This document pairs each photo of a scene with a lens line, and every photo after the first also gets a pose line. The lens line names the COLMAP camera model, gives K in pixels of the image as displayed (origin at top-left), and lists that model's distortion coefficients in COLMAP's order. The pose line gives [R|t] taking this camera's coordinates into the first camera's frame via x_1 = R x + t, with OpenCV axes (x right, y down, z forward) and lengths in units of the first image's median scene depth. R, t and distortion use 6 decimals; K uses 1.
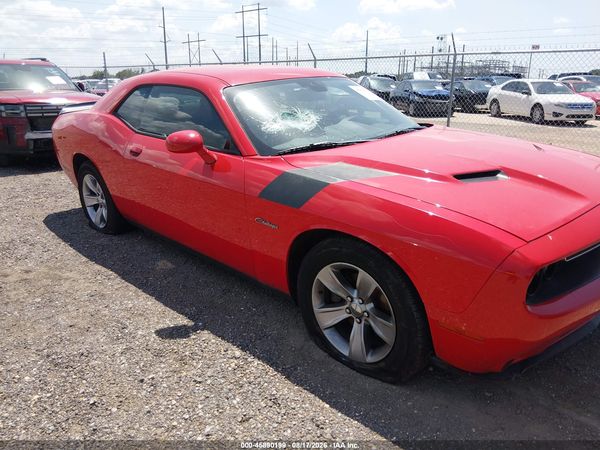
lens RADIAL K [[464.5, 0, 297.3], [0, 464.5, 226.4], [0, 0, 1]] dist [0.015954, -0.060218]
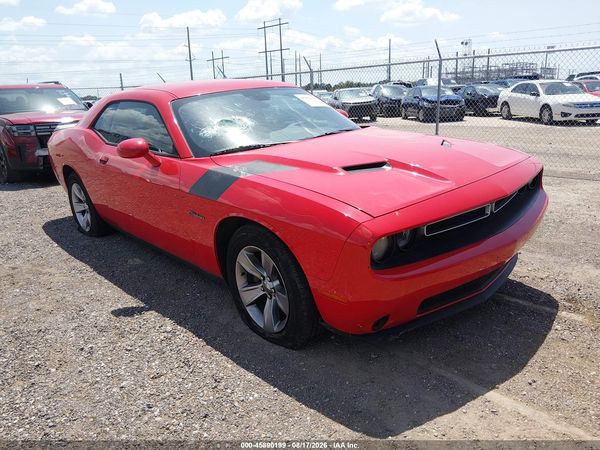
lens RADIAL K [[464.5, 0, 296.9], [0, 464.5, 224.6], [0, 0, 1]] dist [0.015954, -0.060218]
pose [[0.997887, -0.026945, -0.059119, 0.217716], [0.025305, 0.999279, -0.028317, 0.047562], [0.059839, 0.026762, 0.997849, -0.115395]]
